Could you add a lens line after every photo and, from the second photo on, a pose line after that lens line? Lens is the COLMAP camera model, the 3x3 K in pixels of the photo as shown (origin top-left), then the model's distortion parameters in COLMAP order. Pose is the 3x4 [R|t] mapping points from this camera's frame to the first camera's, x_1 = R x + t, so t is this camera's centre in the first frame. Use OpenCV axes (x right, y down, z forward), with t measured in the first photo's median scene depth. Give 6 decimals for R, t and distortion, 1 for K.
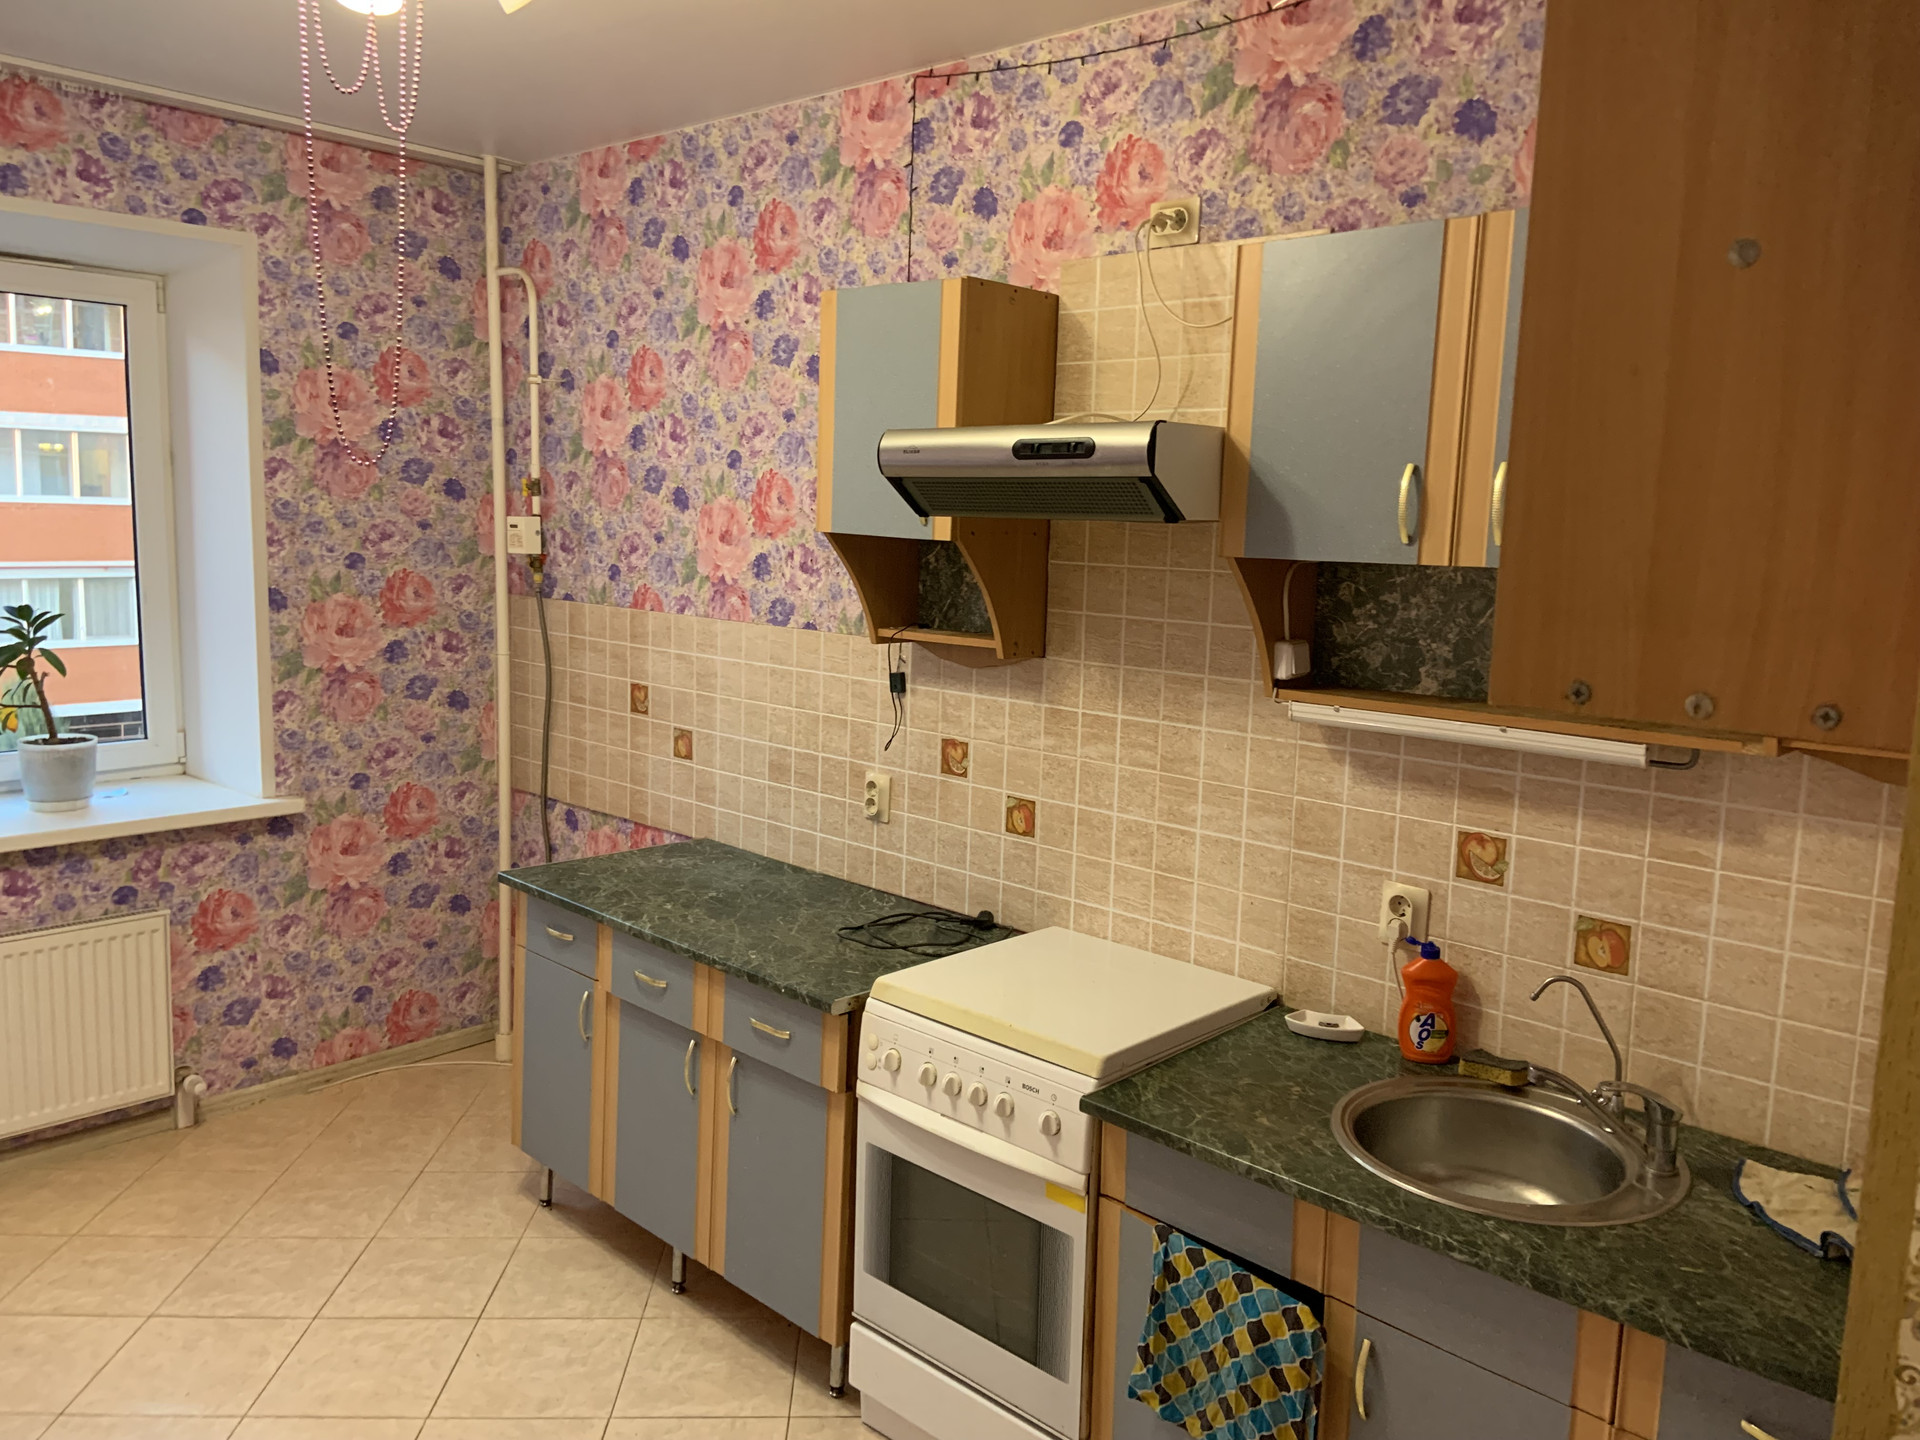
lens RADIAL K [[1450.7, 0, 993.9], [0, 1450.7, 686.5], [0, 0, 1]] dist [0.073793, -0.090065]
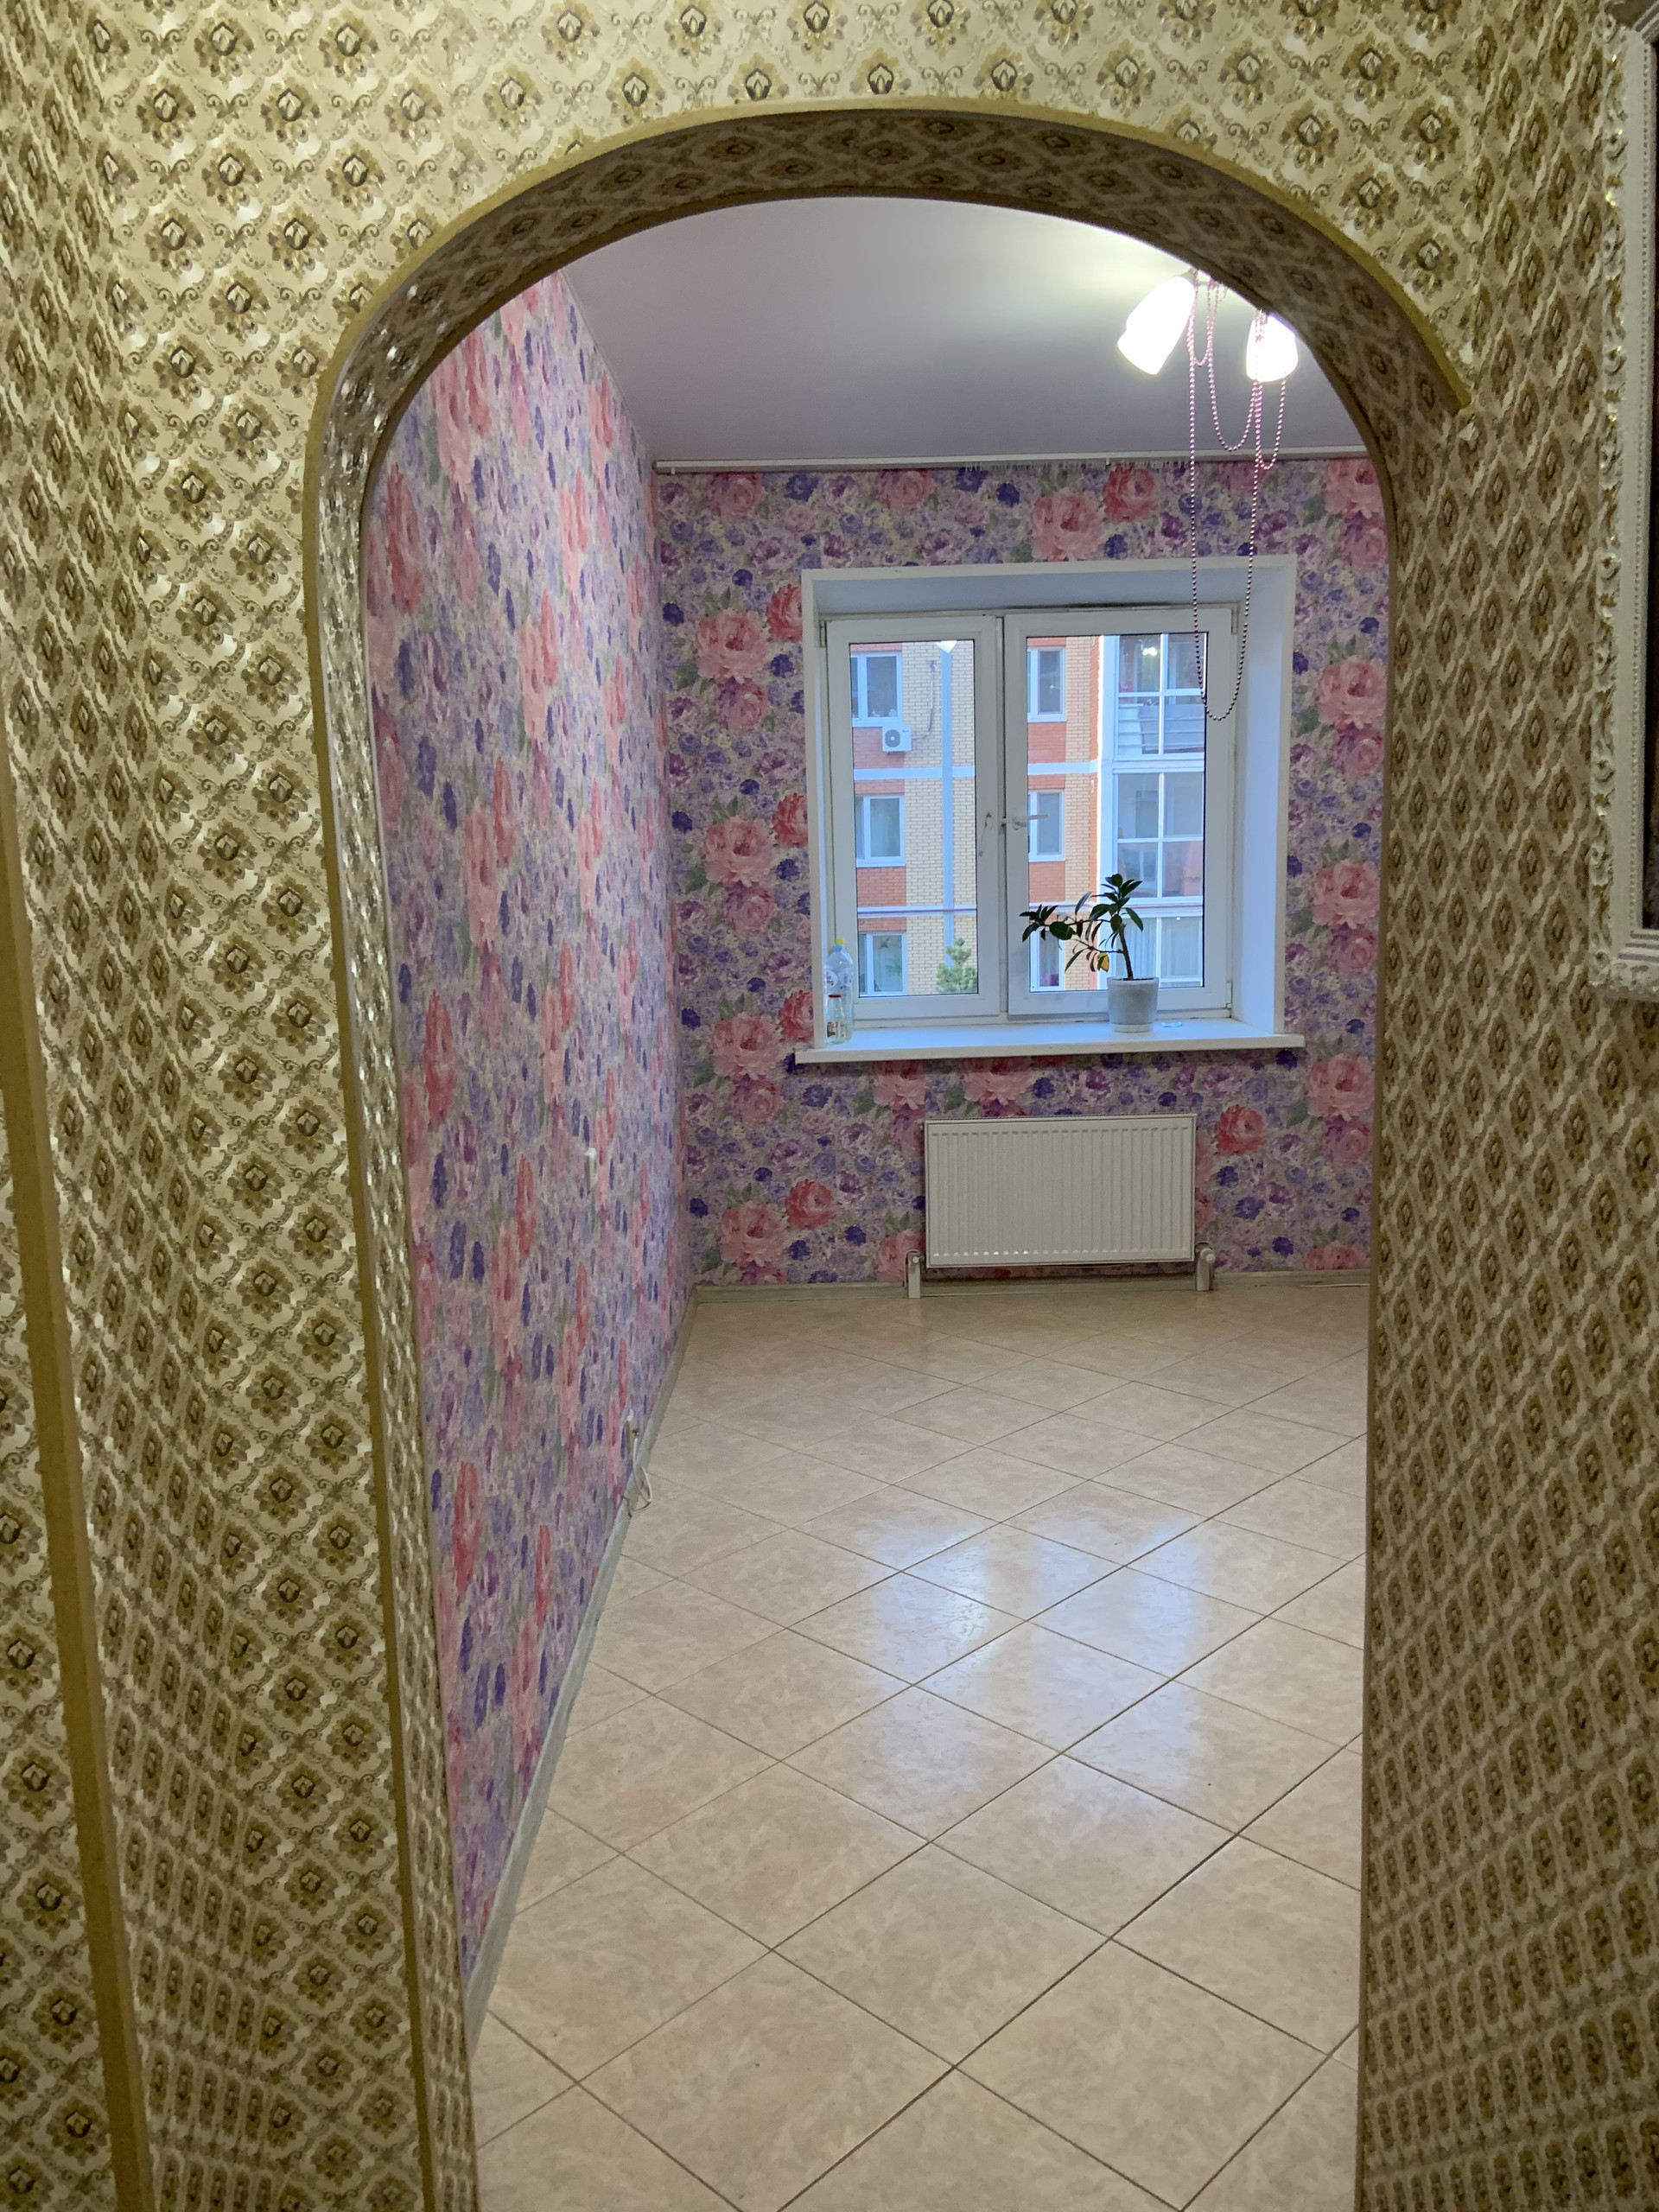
lens RADIAL K [[1671.3, 0, 822.8], [0, 1671.3, 1097.5], [0, 0, 1]] dist [0.073793, -0.090065]
pose [[0.667319, 0.068359, -0.741628, 0.281352], [-0.041566, 0.997645, 0.054556, 0.070281], [0.743611, -0.005580, 0.668589, -0.192769]]
